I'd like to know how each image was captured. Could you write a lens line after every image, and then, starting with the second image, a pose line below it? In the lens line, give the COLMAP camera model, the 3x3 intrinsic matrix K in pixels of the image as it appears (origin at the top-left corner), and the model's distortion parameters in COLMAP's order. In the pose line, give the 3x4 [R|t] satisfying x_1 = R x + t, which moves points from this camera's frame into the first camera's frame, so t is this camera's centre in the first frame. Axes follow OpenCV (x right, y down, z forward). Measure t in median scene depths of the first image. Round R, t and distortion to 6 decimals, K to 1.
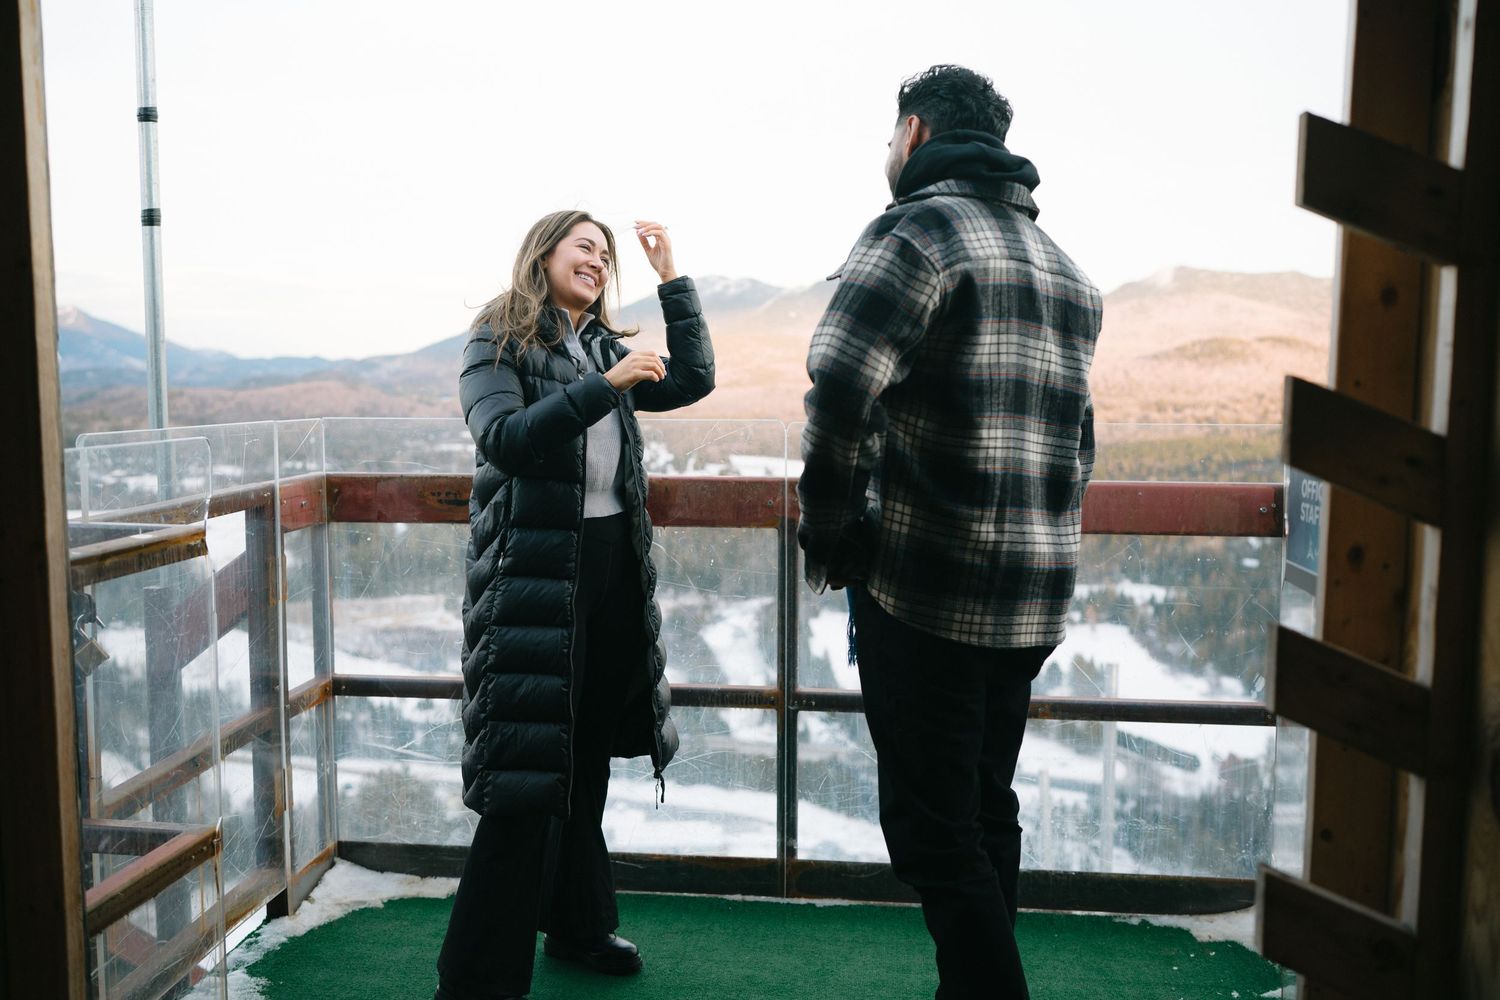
lens RADIAL K [[1414.3, 0, 747.6], [0, 1414.3, 535.9], [0, 0, 1]] dist [-0.018731, -0.012557]
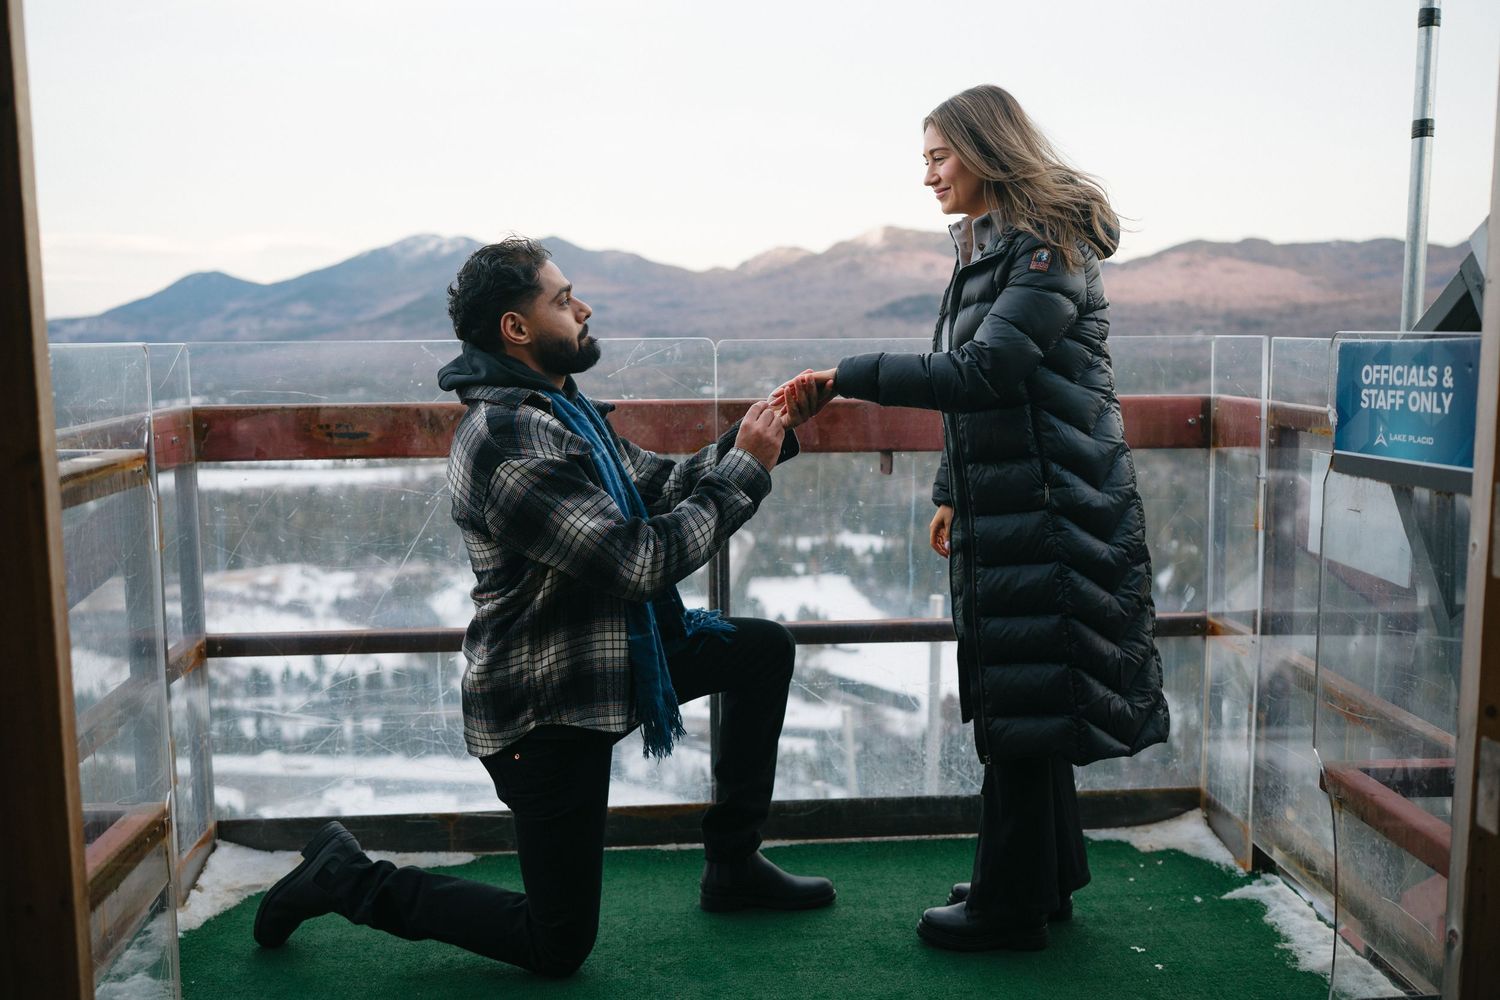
lens RADIAL K [[1412.7, 0, 750.1], [0, 1412.7, 523.2], [0, 0, 1]] dist [-0.018264, -0.005788]
pose [[0.979254, -0.035562, 0.199490, -0.136540], [0.031903, 0.999259, 0.021523, 0.020939], [-0.200108, -0.014712, 0.979663, 0.067932]]
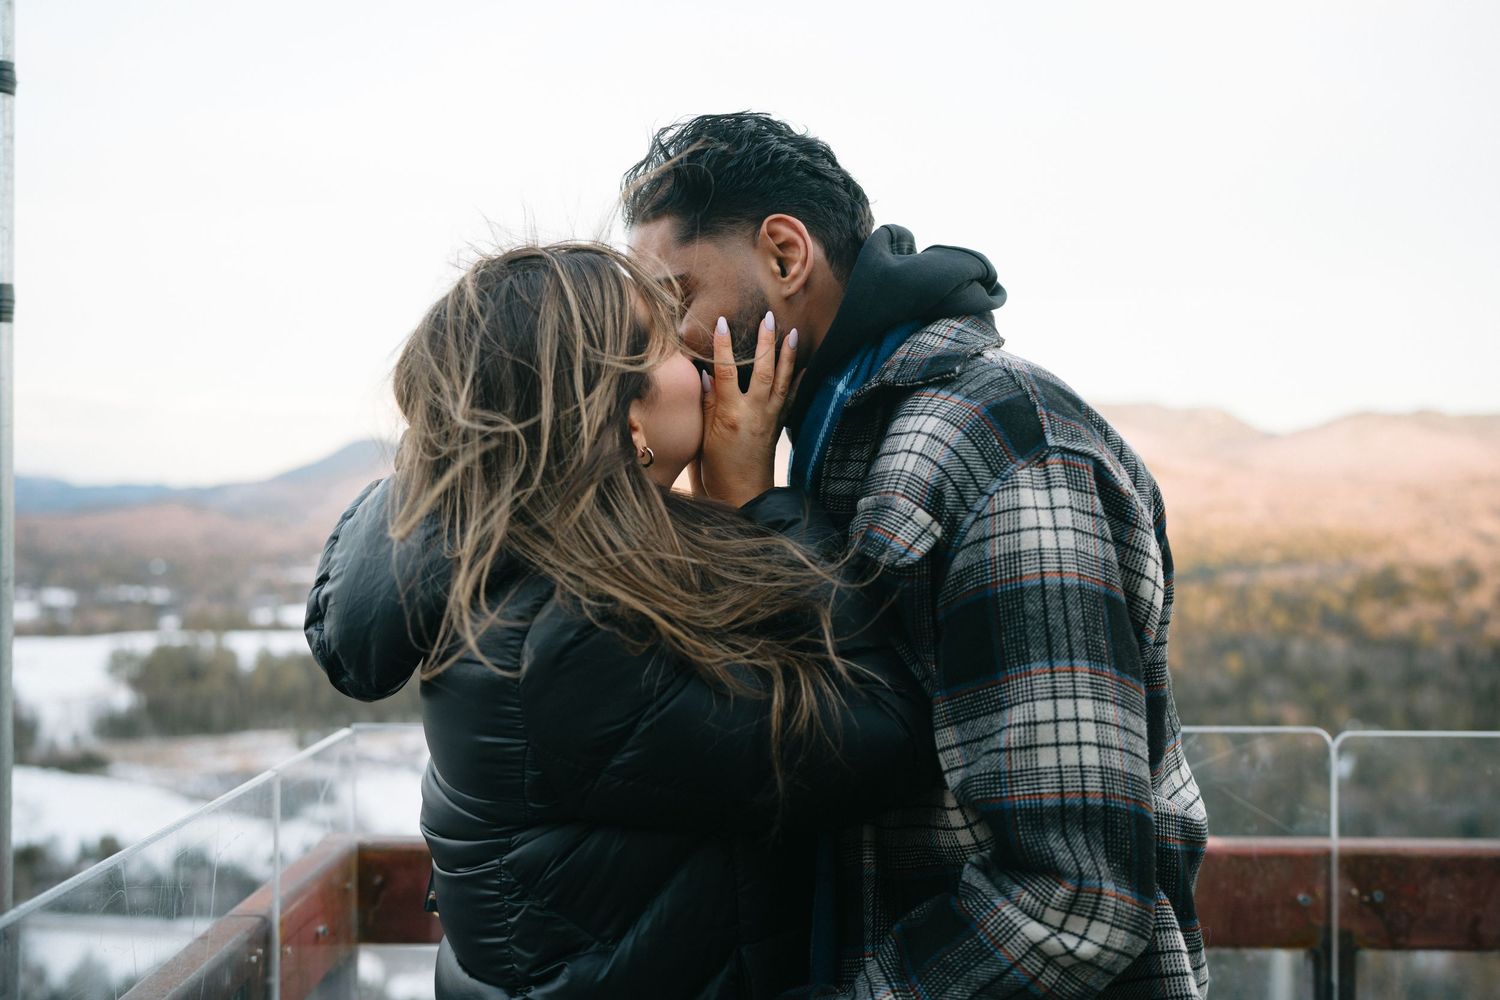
lens RADIAL K [[1412.7, 0, 750.1], [0, 1412.7, 523.2], [0, 0, 1]] dist [-0.018264, -0.005788]
pose [[0.994450, -0.002249, 0.105191, -0.218204], [0.012196, 0.995496, -0.094018, -0.106298], [-0.104506, 0.094779, 0.989998, 0.509468]]
